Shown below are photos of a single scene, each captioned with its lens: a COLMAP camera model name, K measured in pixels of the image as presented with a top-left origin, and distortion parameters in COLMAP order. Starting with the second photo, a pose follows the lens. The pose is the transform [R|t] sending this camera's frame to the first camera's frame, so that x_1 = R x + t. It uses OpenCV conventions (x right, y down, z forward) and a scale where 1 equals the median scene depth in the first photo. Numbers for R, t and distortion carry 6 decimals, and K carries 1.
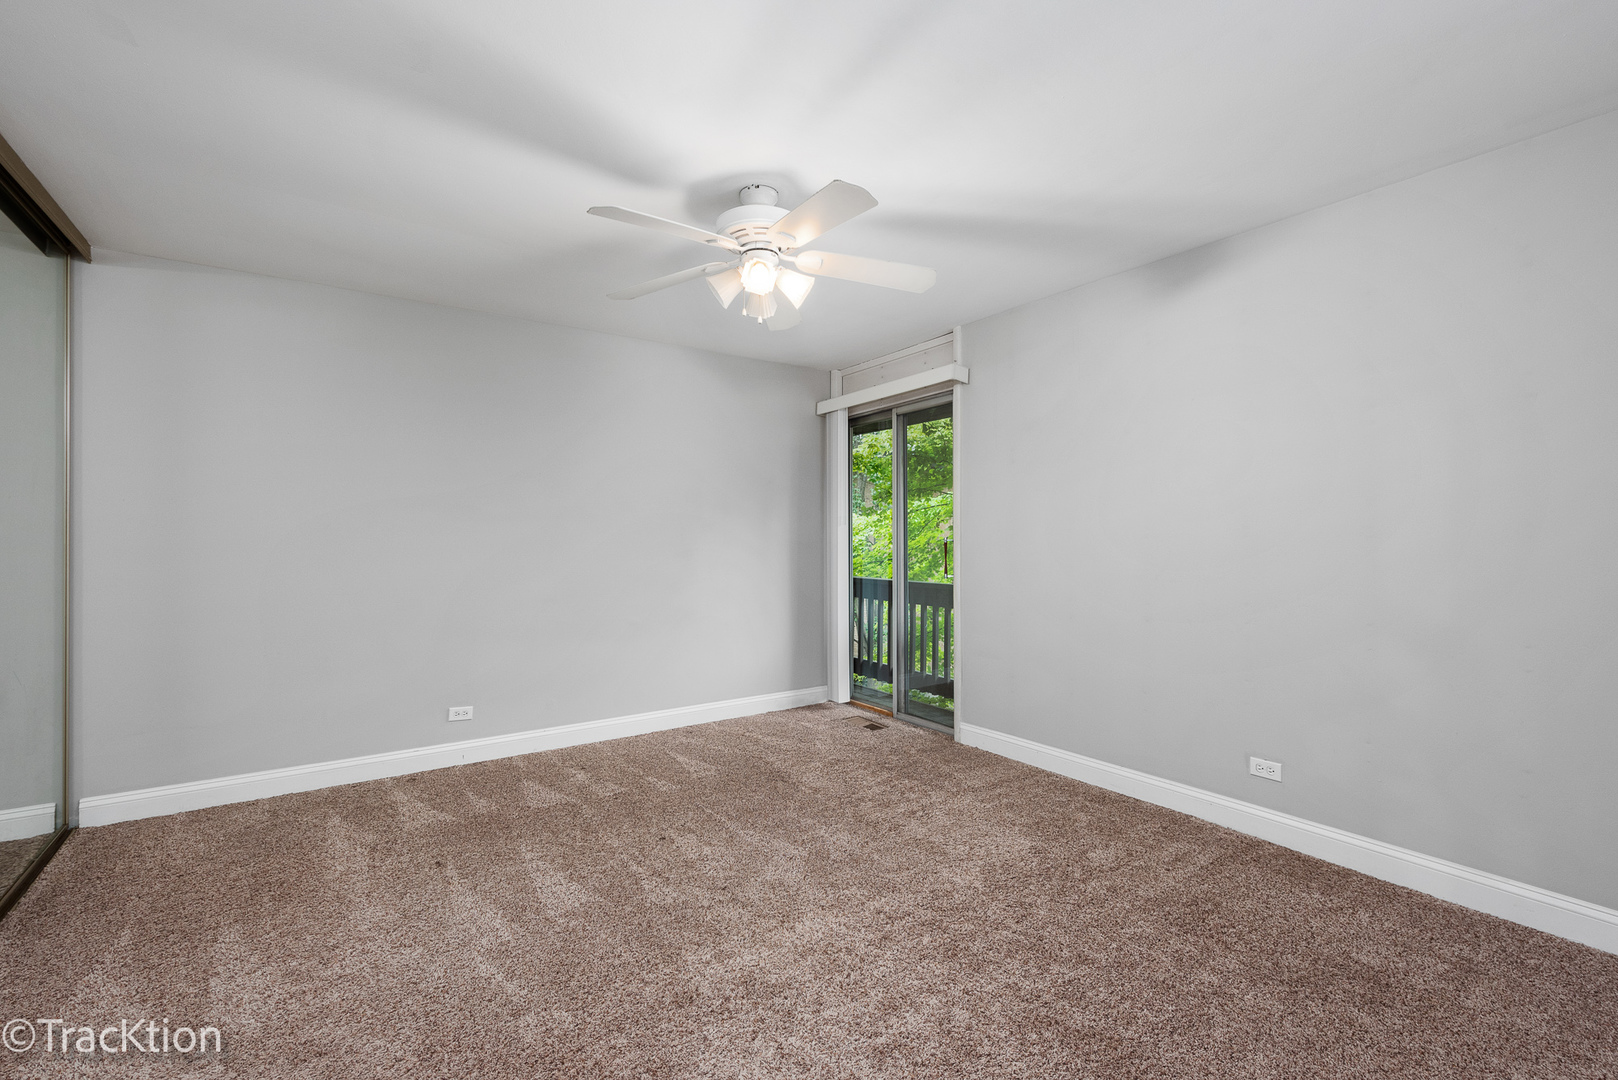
lens RADIAL K [[706.7, 0, 807.6], [0, 706.7, 521.4], [0, 0, 1]] dist [0.004865, 0.000097]
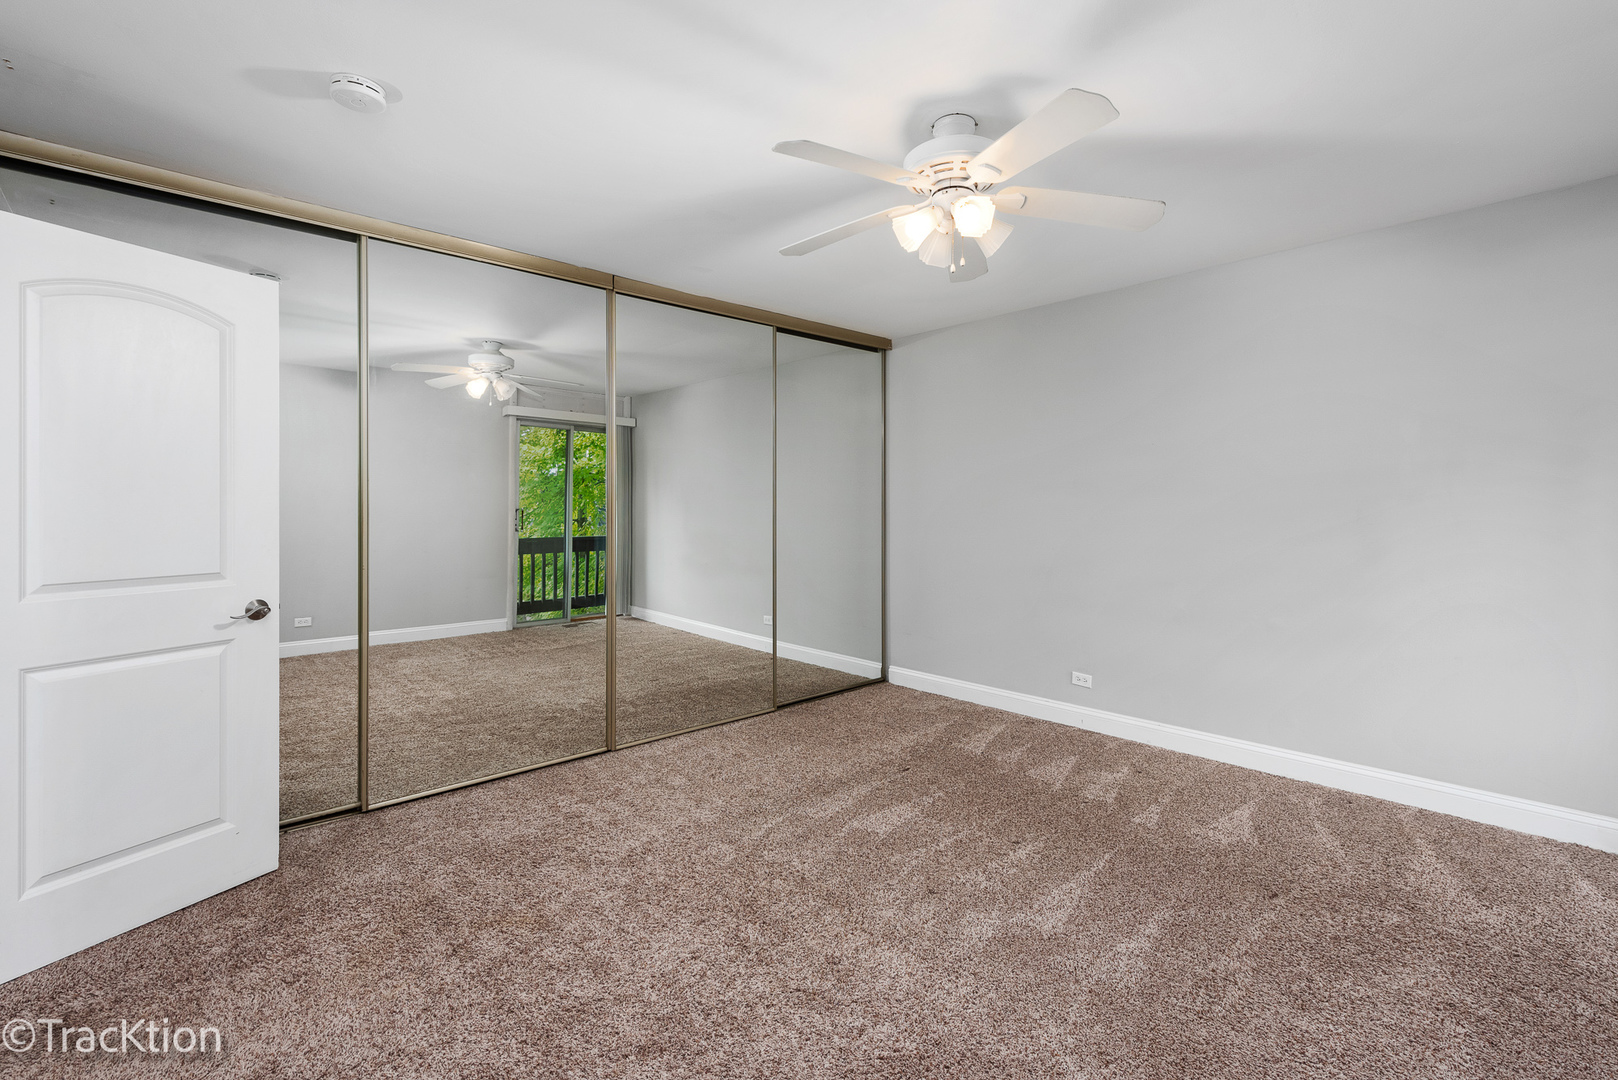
lens RADIAL K [[706.7, 0, 807.6], [0, 706.7, 521.4], [0, 0, 1]] dist [0.004865, 0.000097]
pose [[0.148726, 0.013667, -0.988784, 0.581478], [0.010968, 0.999820, 0.015470, 0.024155], [0.988818, -0.013146, 0.148550, 0.560766]]
